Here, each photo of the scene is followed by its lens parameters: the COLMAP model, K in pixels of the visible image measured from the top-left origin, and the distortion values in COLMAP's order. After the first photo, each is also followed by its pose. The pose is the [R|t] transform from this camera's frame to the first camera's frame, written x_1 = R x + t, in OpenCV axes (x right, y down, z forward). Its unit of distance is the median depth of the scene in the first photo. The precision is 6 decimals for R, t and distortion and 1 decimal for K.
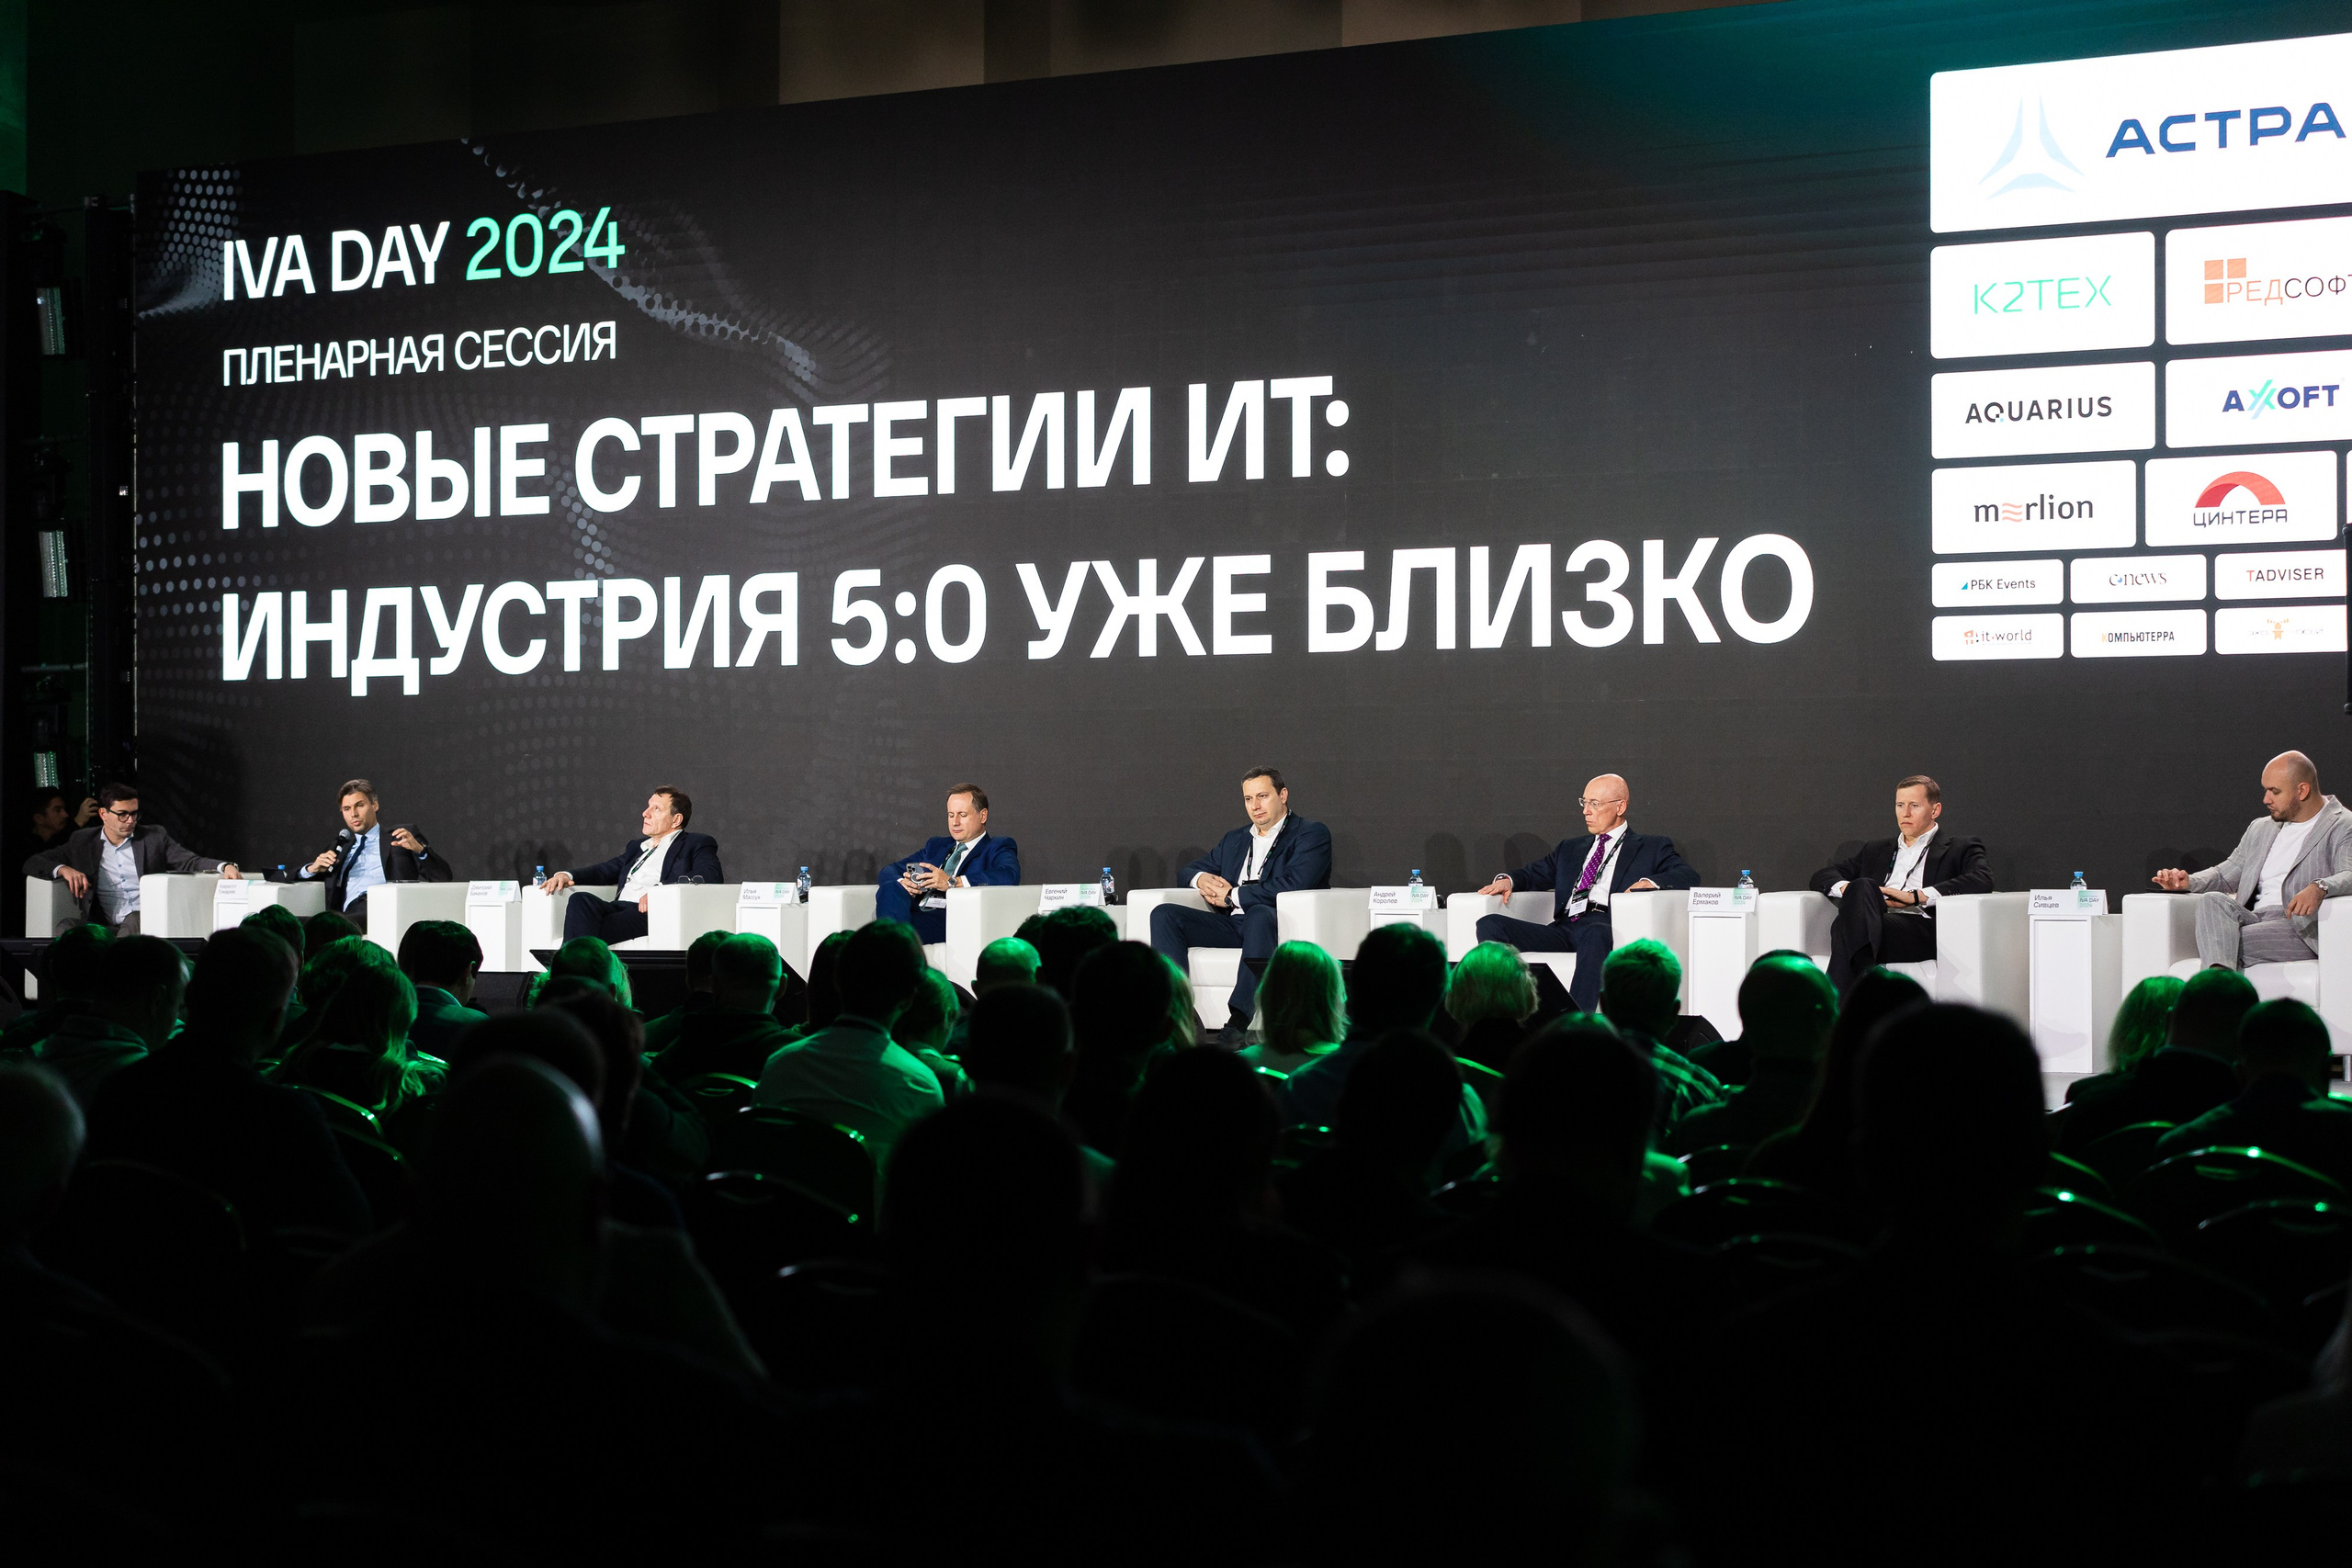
lens RADIAL K [[4722.3, 0, 1180.9], [0, 4722.3, 954.3], [0, 0, 1]] dist [0.033655, 0.000000]
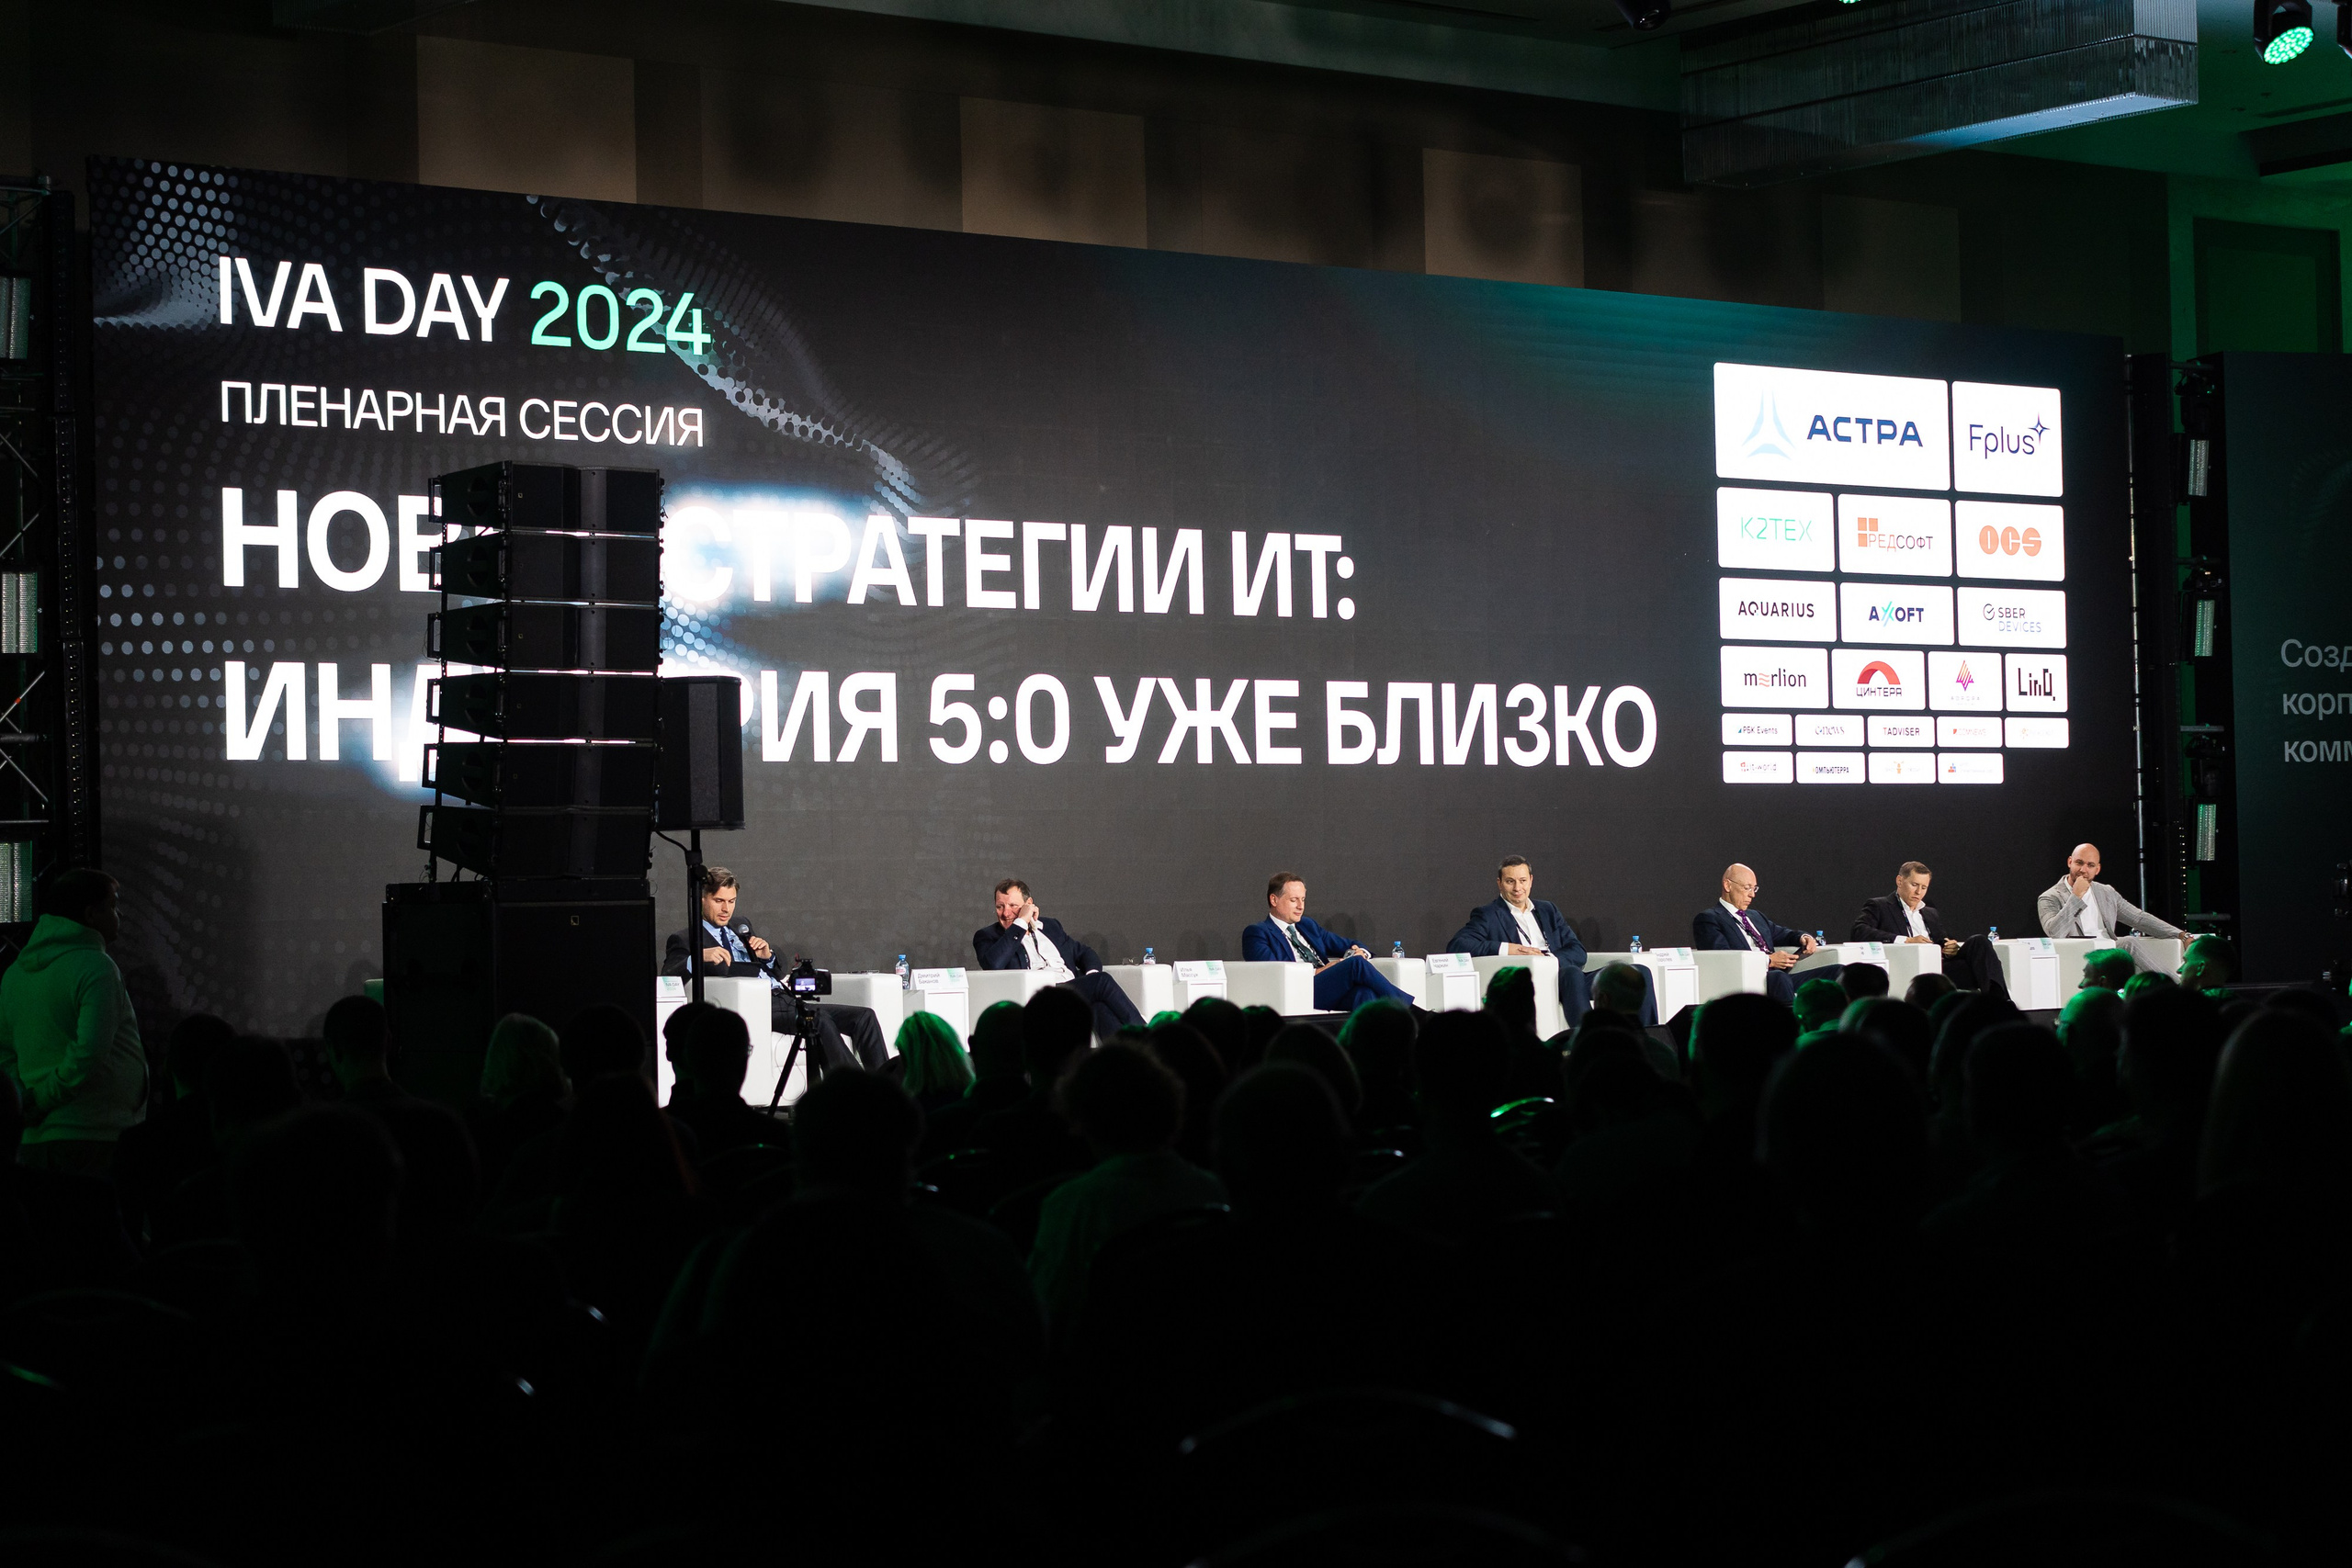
lens RADIAL K [[4722.3, 0, 1206.7], [0, 4722.3, 910.0], [0, 0, 1]] dist [0.033655, 0.000000]
pose [[0.332085, 0.001006, 0.943249, -1.060091], [0.051372, 0.998496, -0.019151, -0.005440], [-0.941849, 0.054817, 0.331534, 0.605127]]
